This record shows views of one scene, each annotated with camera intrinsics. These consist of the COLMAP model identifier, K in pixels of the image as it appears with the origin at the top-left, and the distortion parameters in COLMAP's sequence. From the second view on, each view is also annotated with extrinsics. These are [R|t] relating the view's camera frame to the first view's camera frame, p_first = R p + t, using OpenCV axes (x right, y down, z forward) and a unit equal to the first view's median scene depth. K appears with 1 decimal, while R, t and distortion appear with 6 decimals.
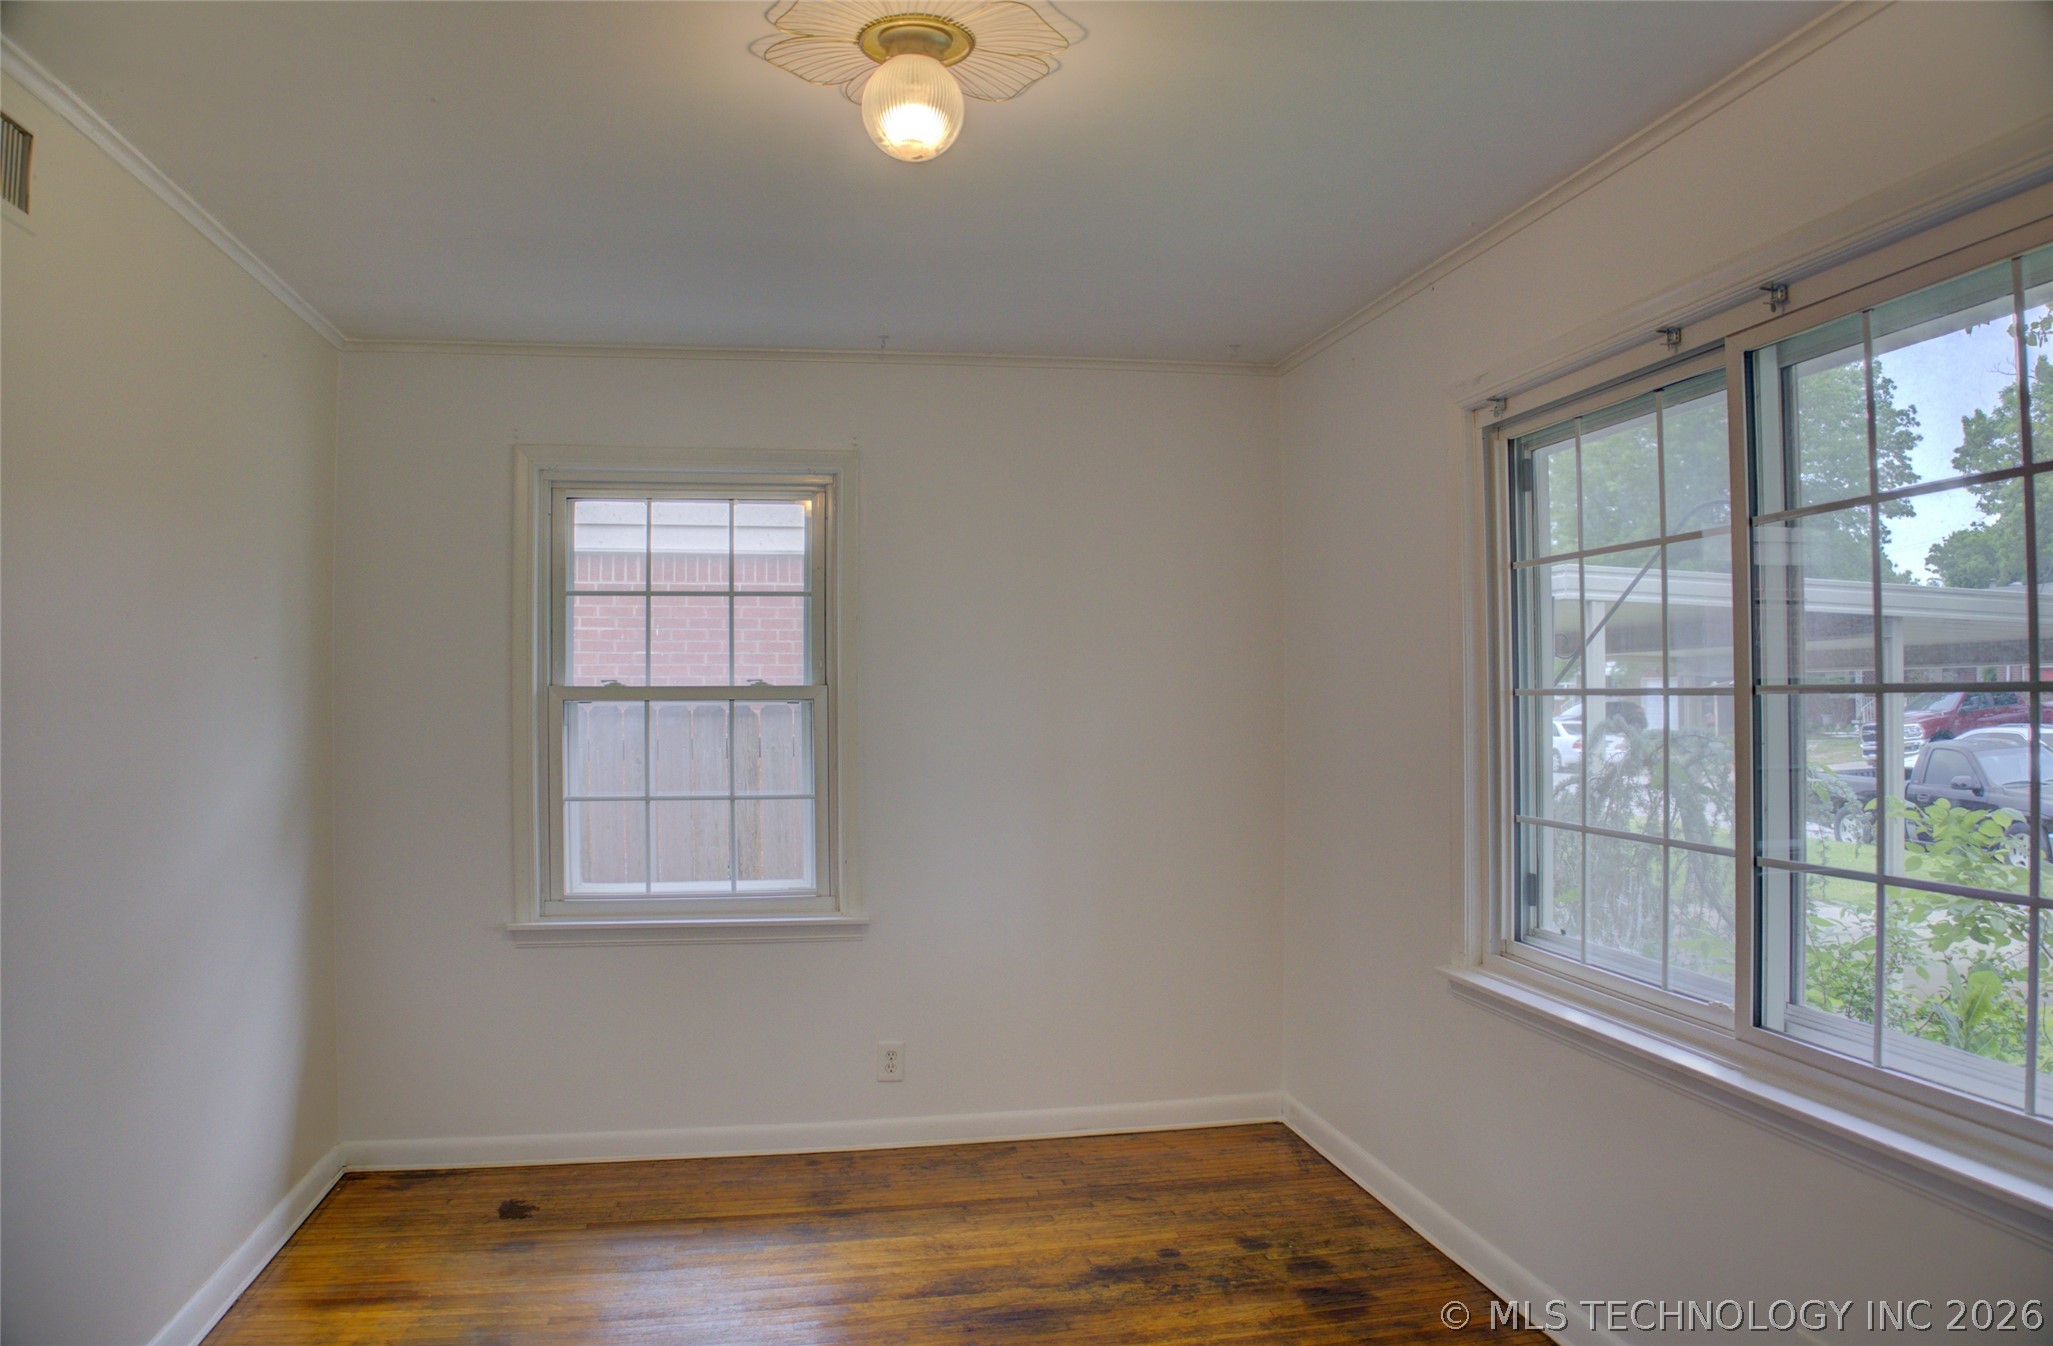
lens RADIAL K [[1389.6, 0, 1039.6], [0, 1389.6, 683.3], [0, 0, 1]] dist [-0.193880, 0.165351]
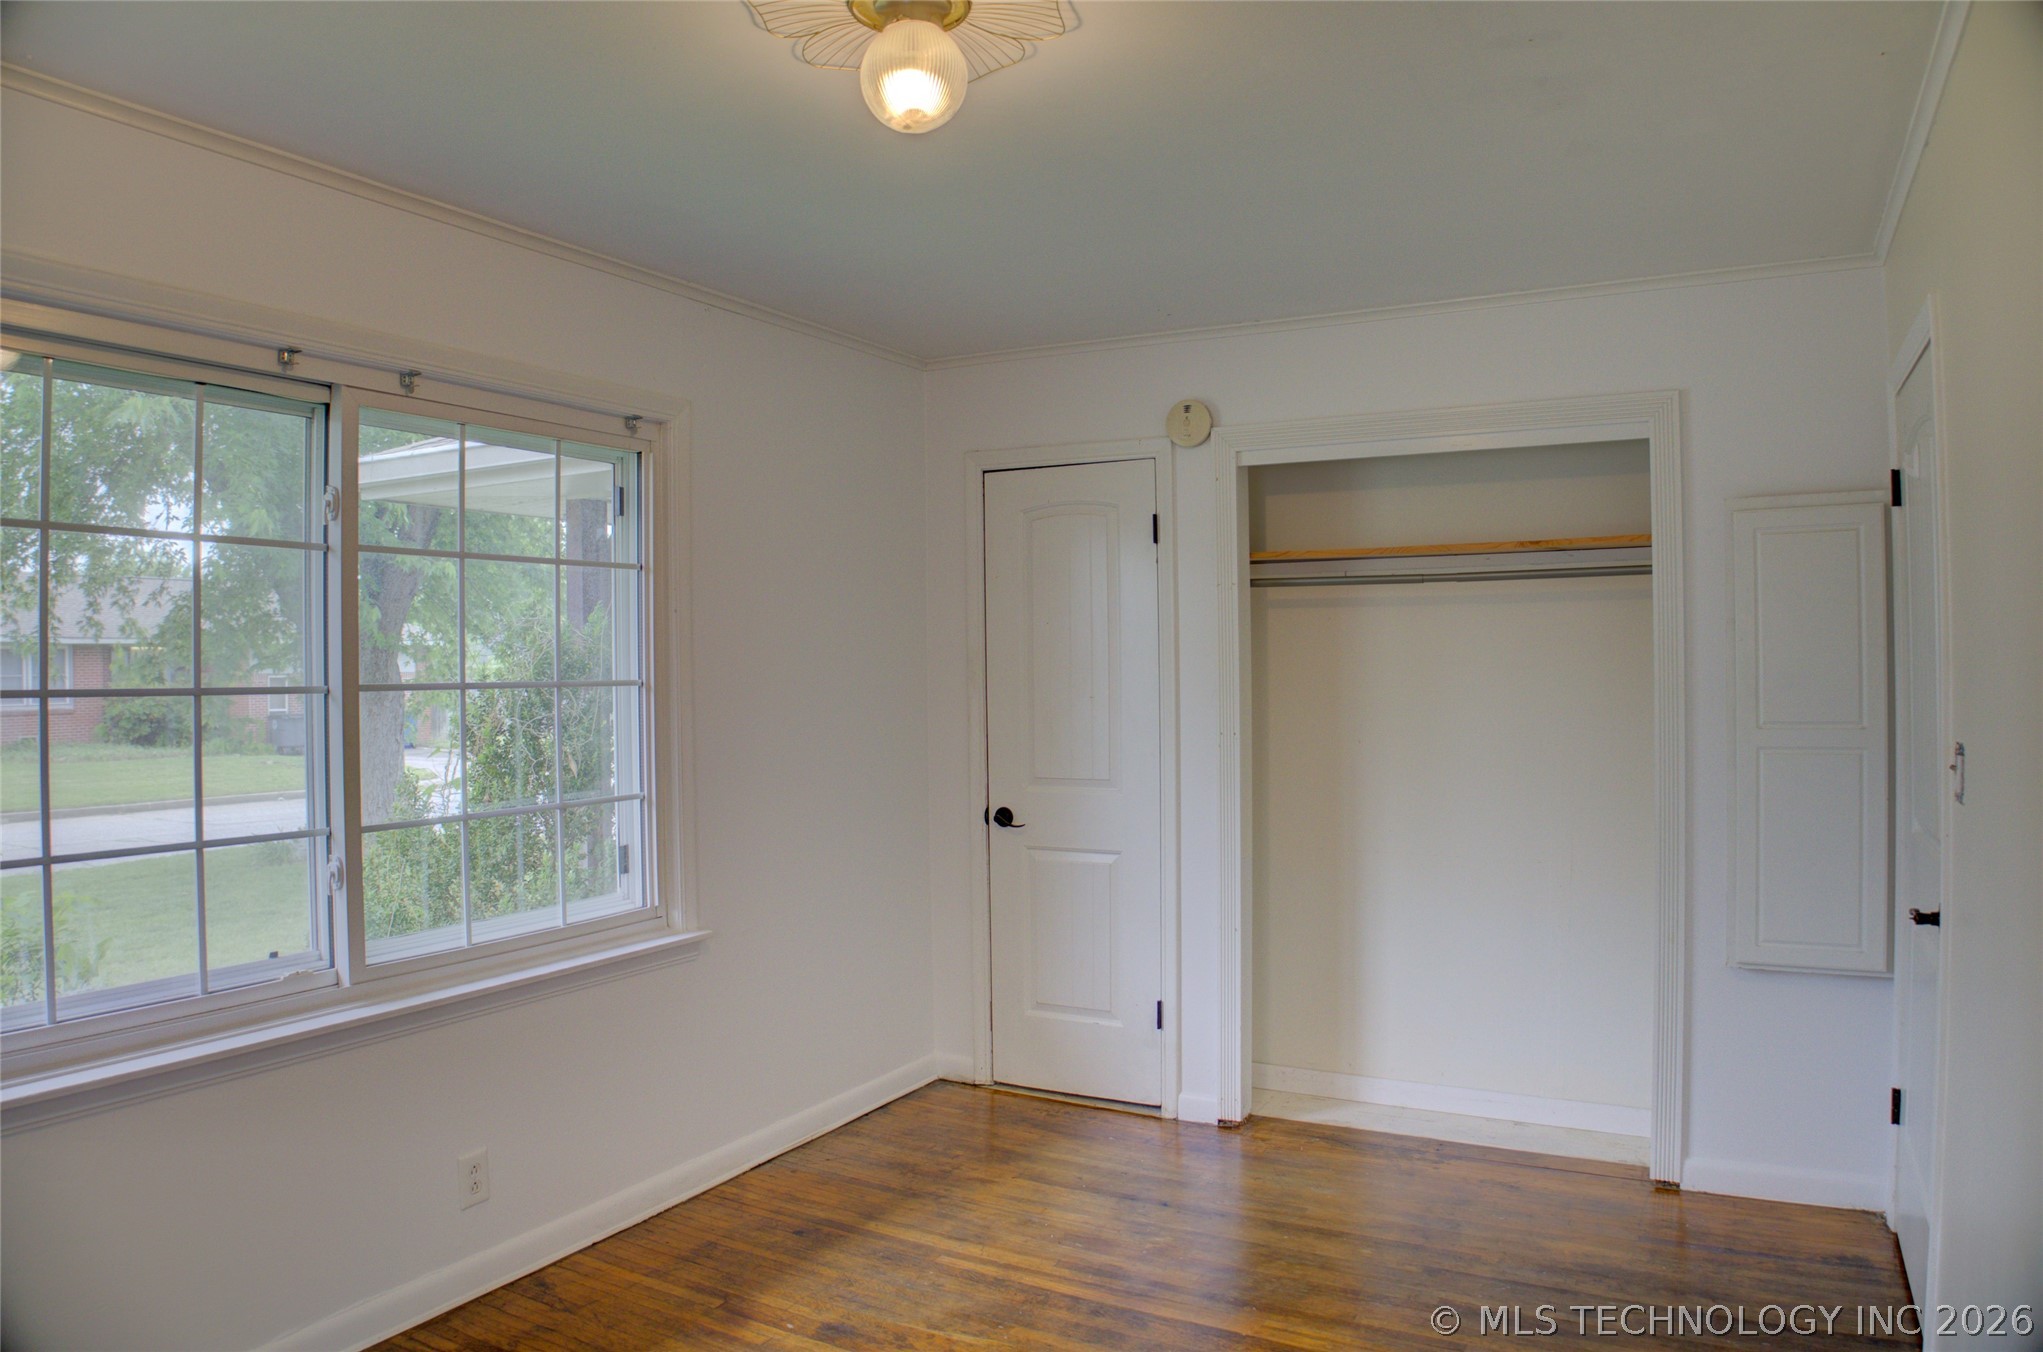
lens RADIAL K [[1374.6, 0, 1021.5], [0, 1374.6, 676.0], [0, 0, 1]] dist [-0.108102, 0.001108]
pose [[-0.770403, 0.004858, 0.637539, -0.465479], [0.002269, 0.999986, -0.004878, 0.000217], [-0.637554, -0.002311, -0.770402, 1.037001]]
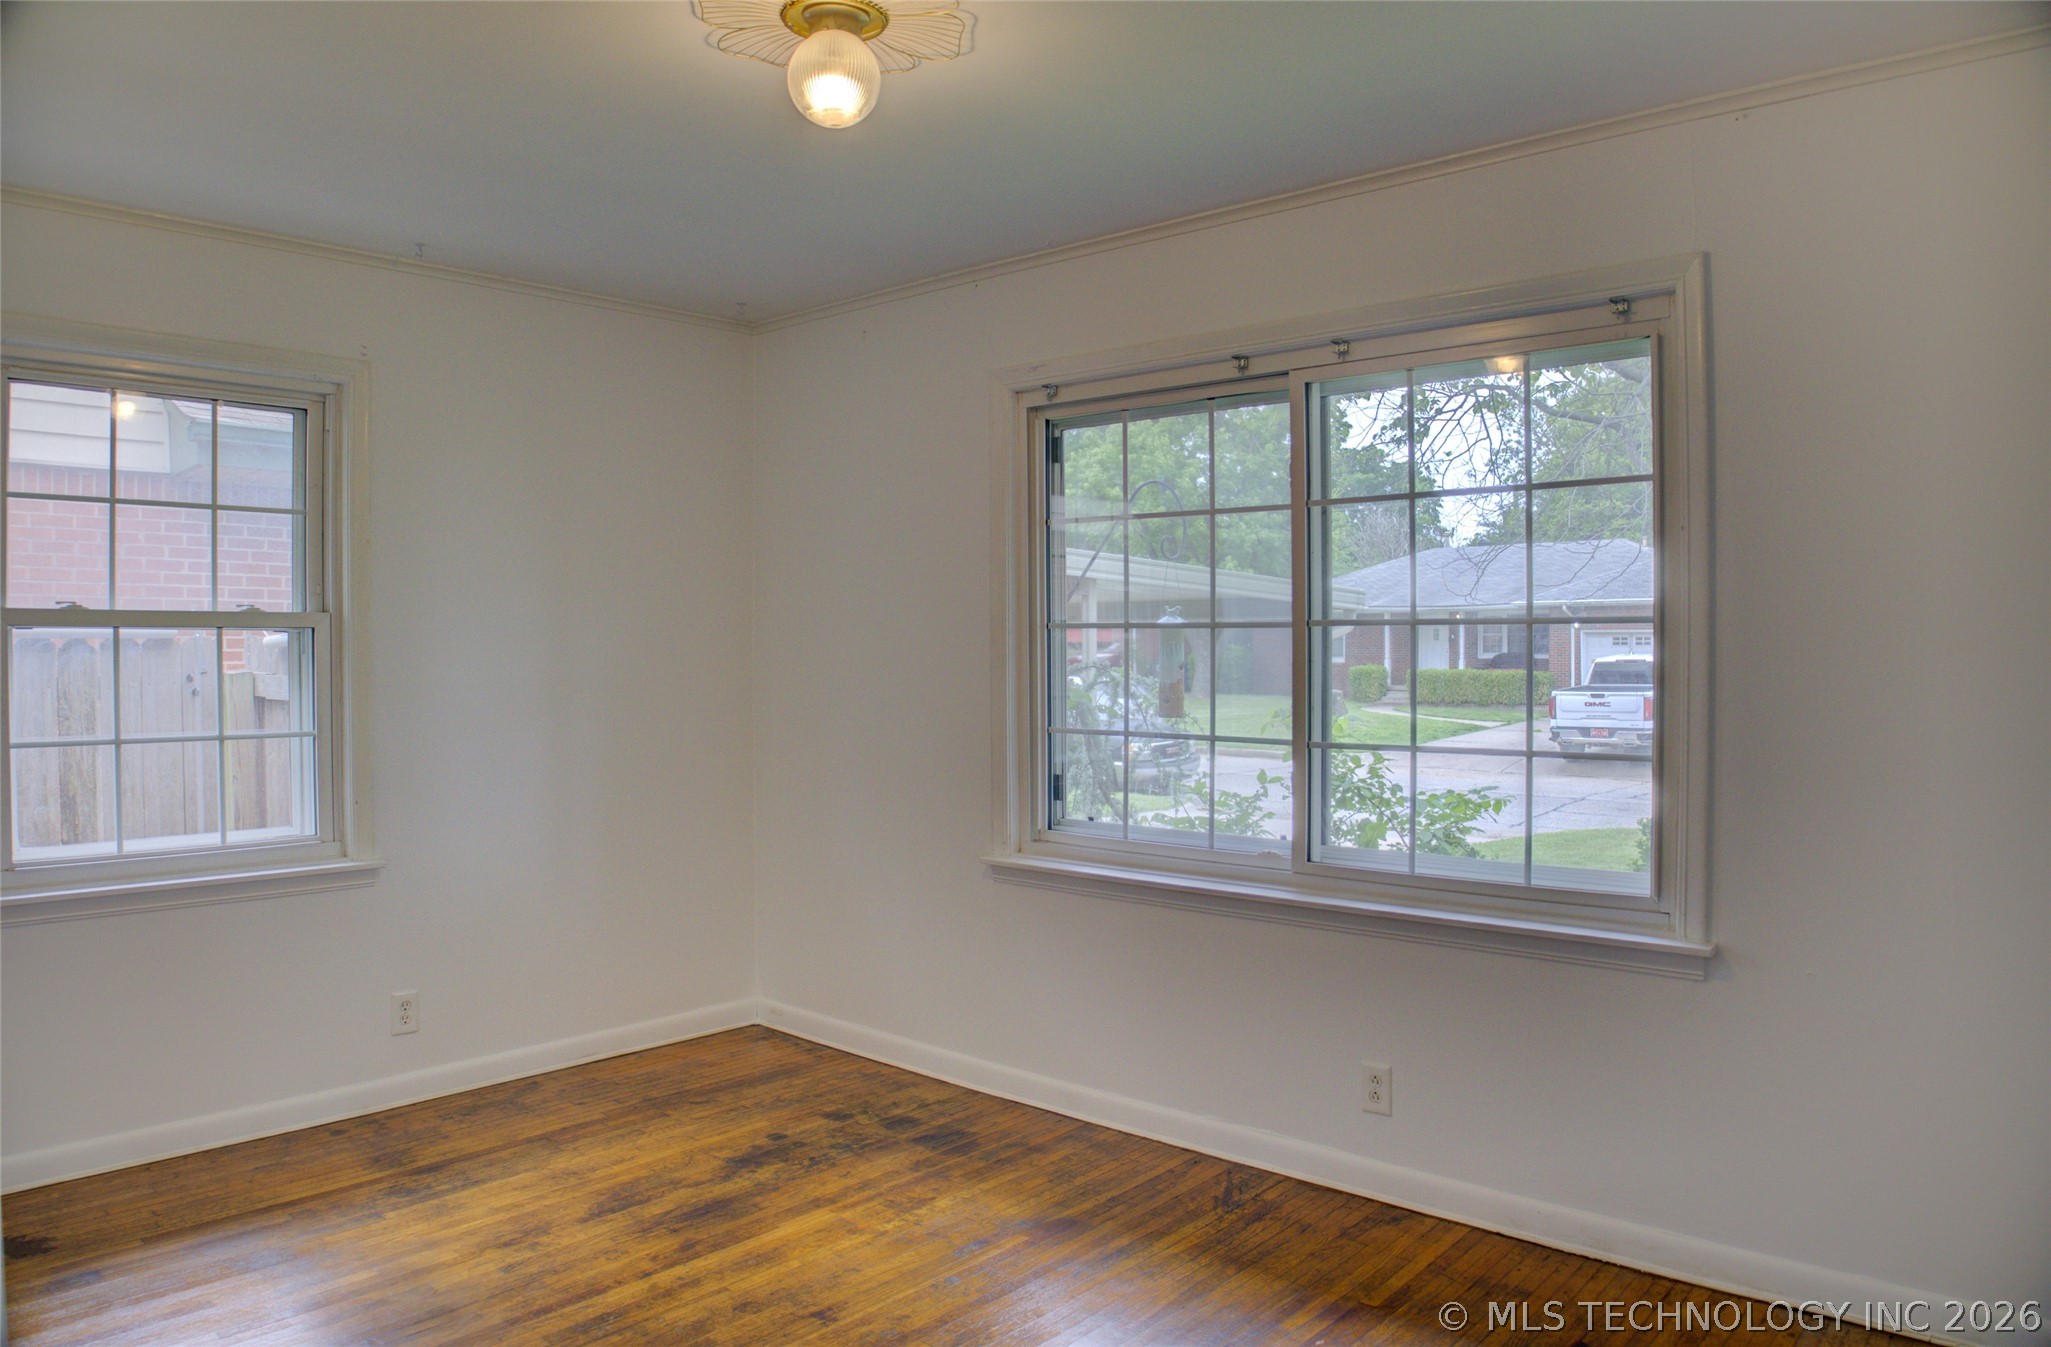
lens RADIAL K [[1390.0, 0, 1032.8], [0, 1390.0, 677.6], [0, 0, 1]] dist [-0.121122, 0.023058]
pose [[0.791897, -0.007616, 0.610607, -0.396522], [-0.012983, 0.999486, 0.029304, 0.015234], [-0.610516, -0.031133, 0.791391, 0.008677]]
